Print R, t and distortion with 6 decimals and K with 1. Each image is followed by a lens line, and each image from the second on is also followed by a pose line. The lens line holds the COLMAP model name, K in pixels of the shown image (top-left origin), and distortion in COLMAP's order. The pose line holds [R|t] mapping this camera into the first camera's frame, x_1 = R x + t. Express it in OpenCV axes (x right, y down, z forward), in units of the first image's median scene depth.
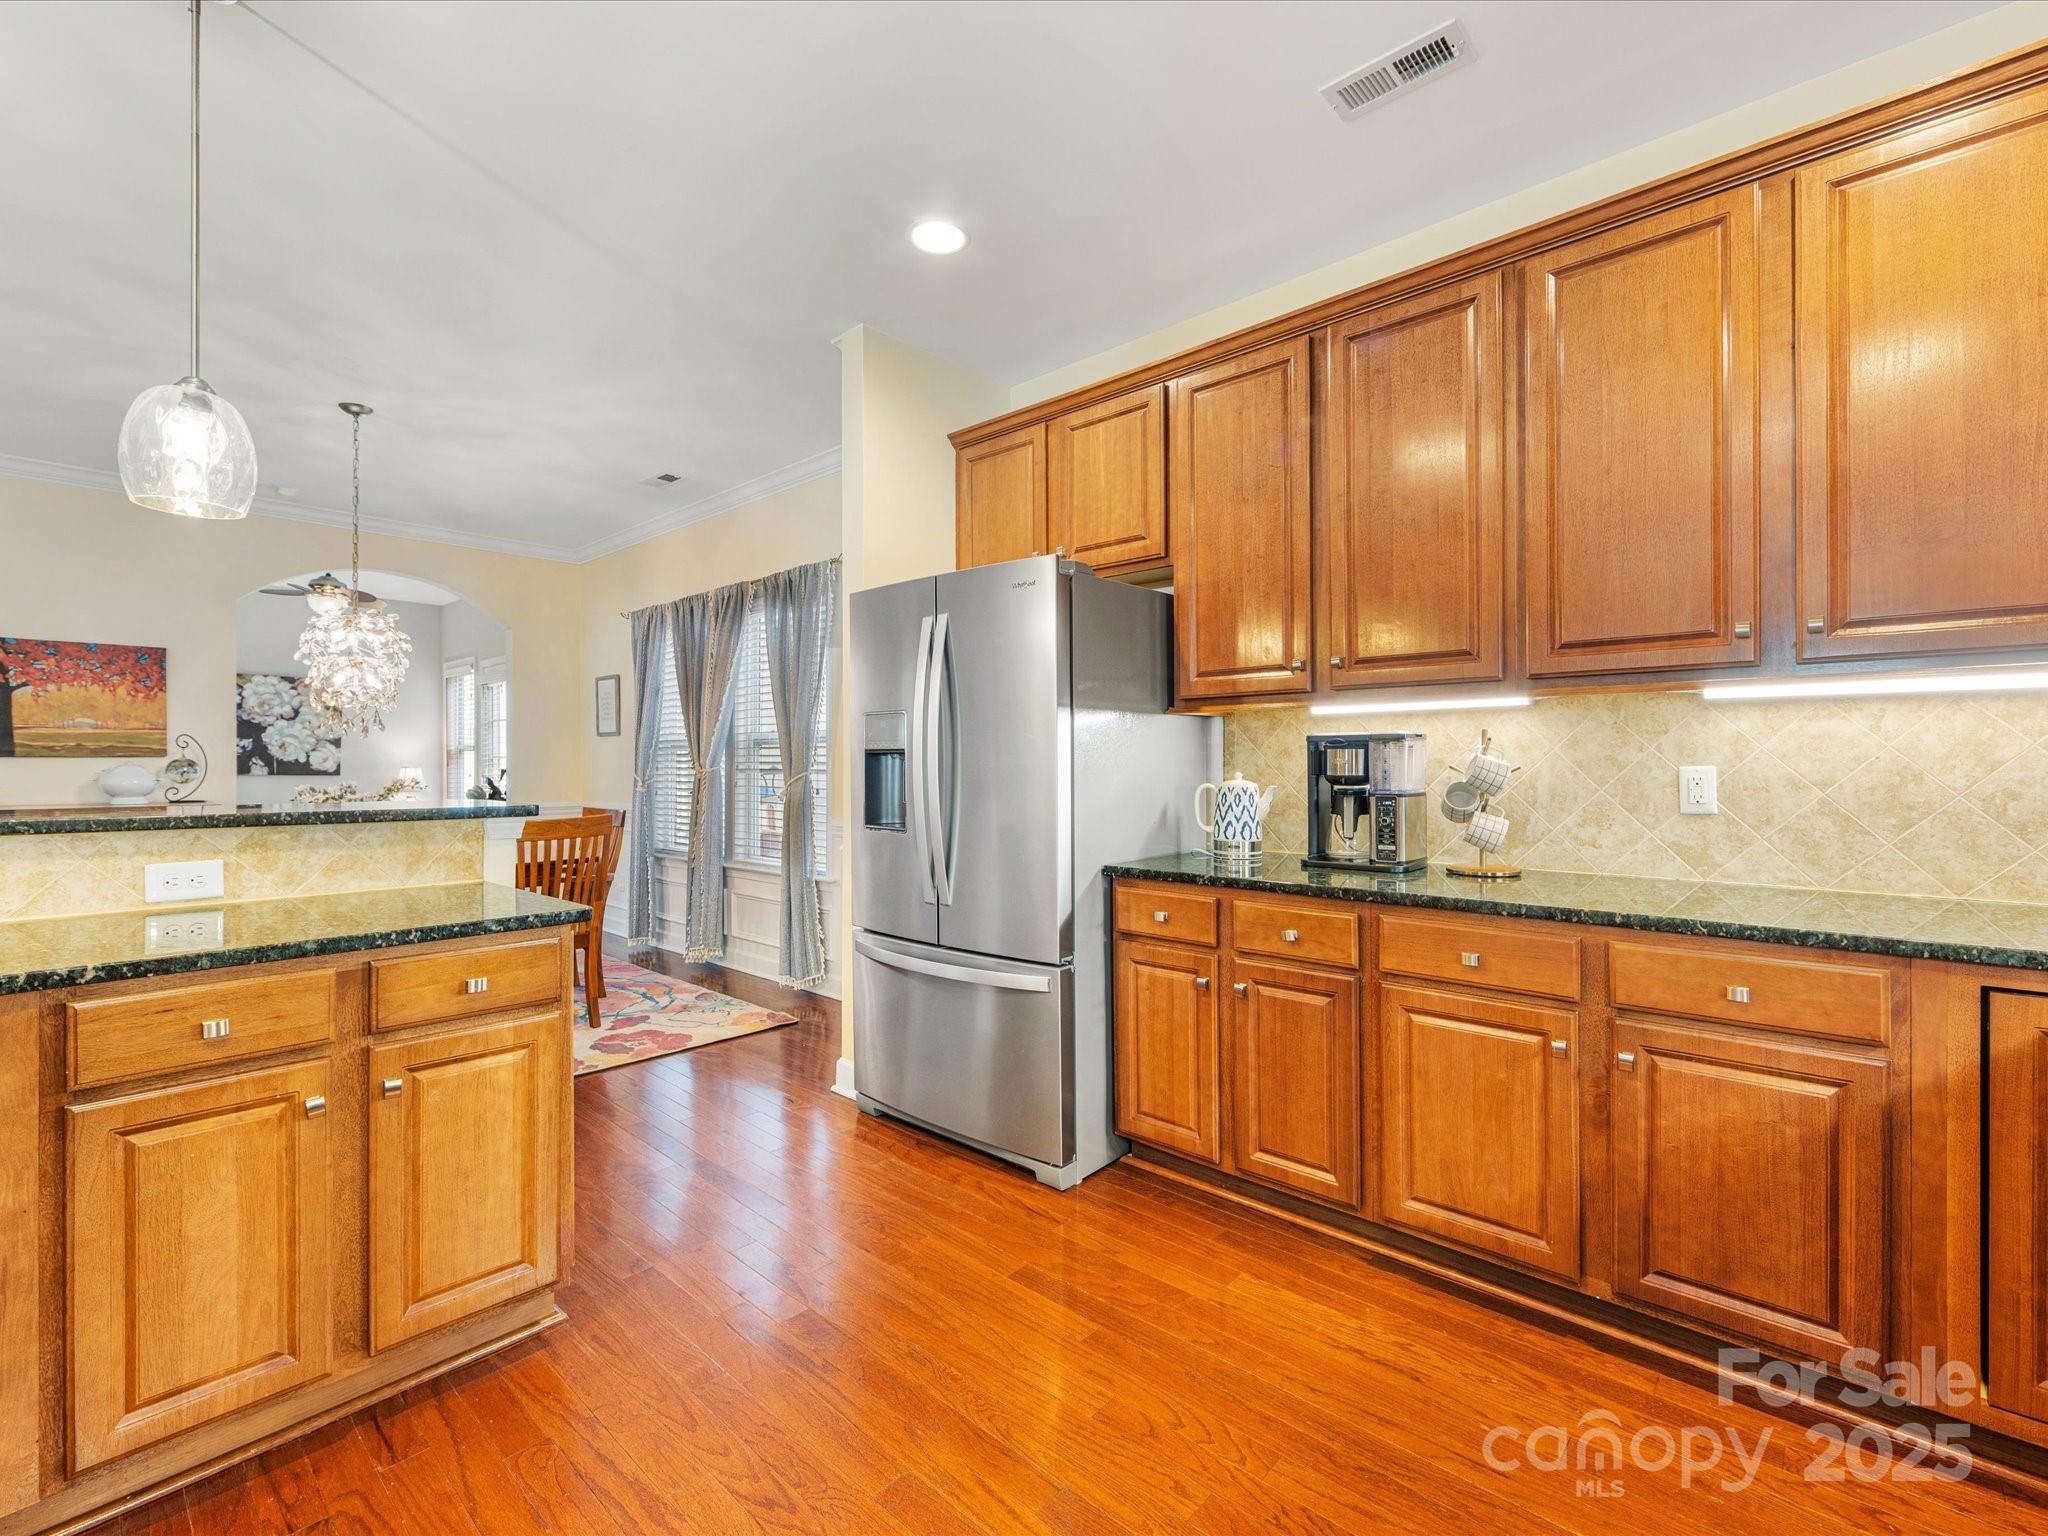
lens RADIAL K [[901.5, 0, 1030.9], [0, 901.5, 765.1], [0, 0, 1]] dist [-0.012459, -0.000341]
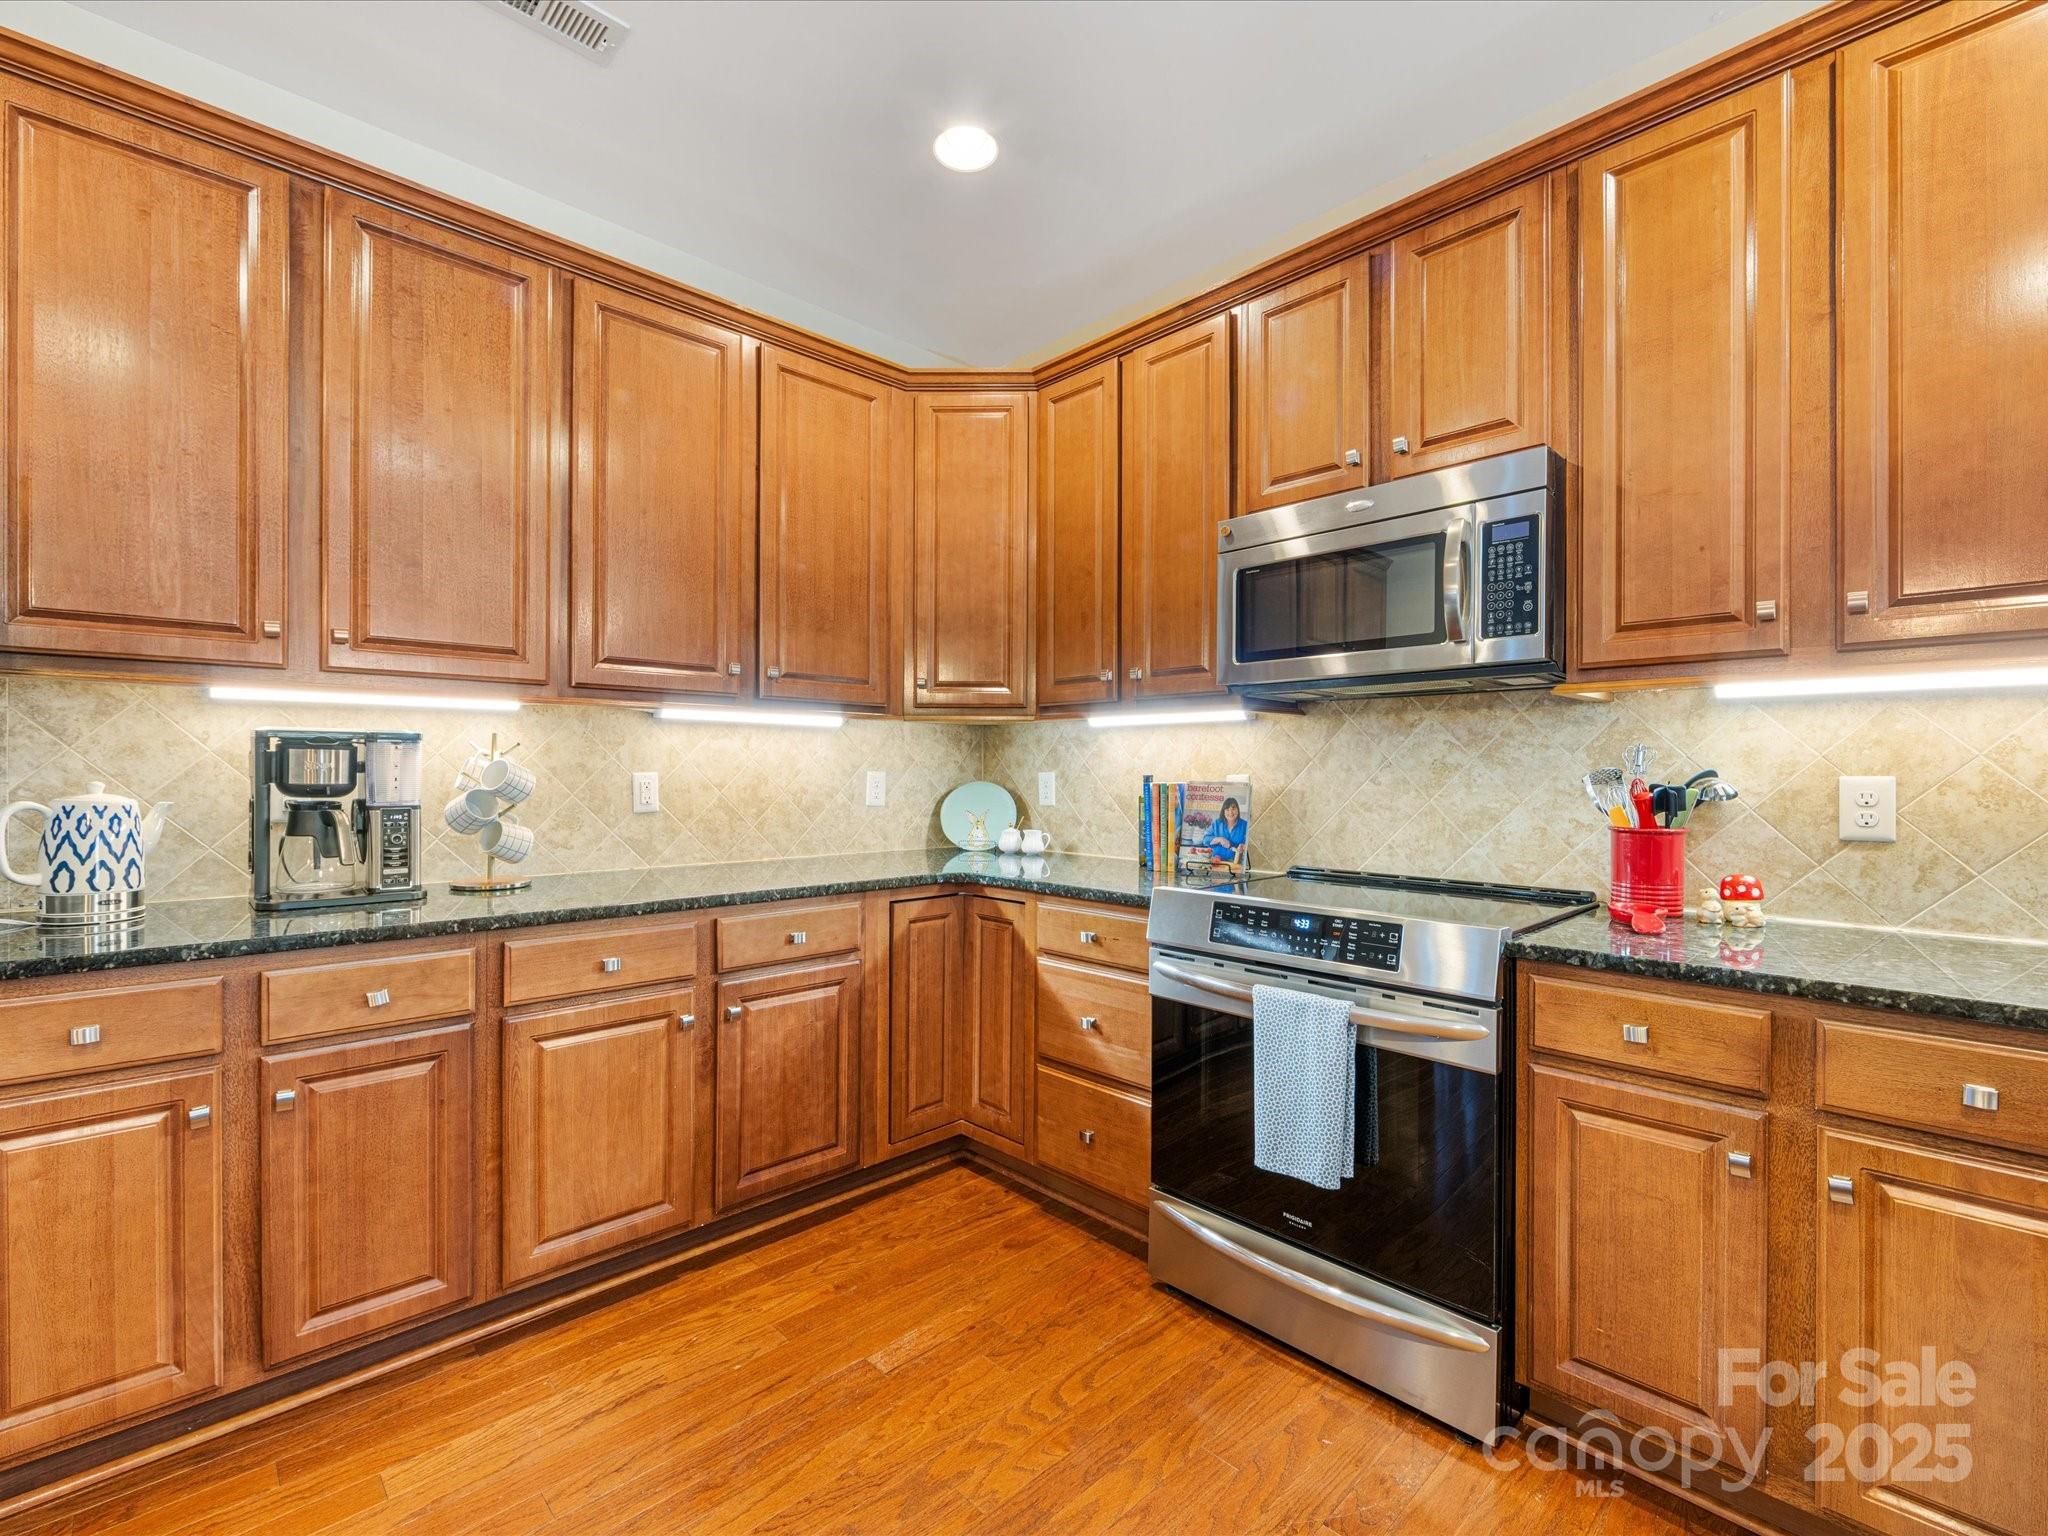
lens RADIAL K [[901.5, 0, 1034.9], [0, 901.5, 772.2], [0, 0, 1]] dist [-0.012459, -0.000341]
pose [[0.053946, 0.001579, 0.998543, -0.453420], [-0.003300, 0.999994, -0.001403, 0.000769], [-0.998538, -0.003219, 0.053951, 0.437896]]
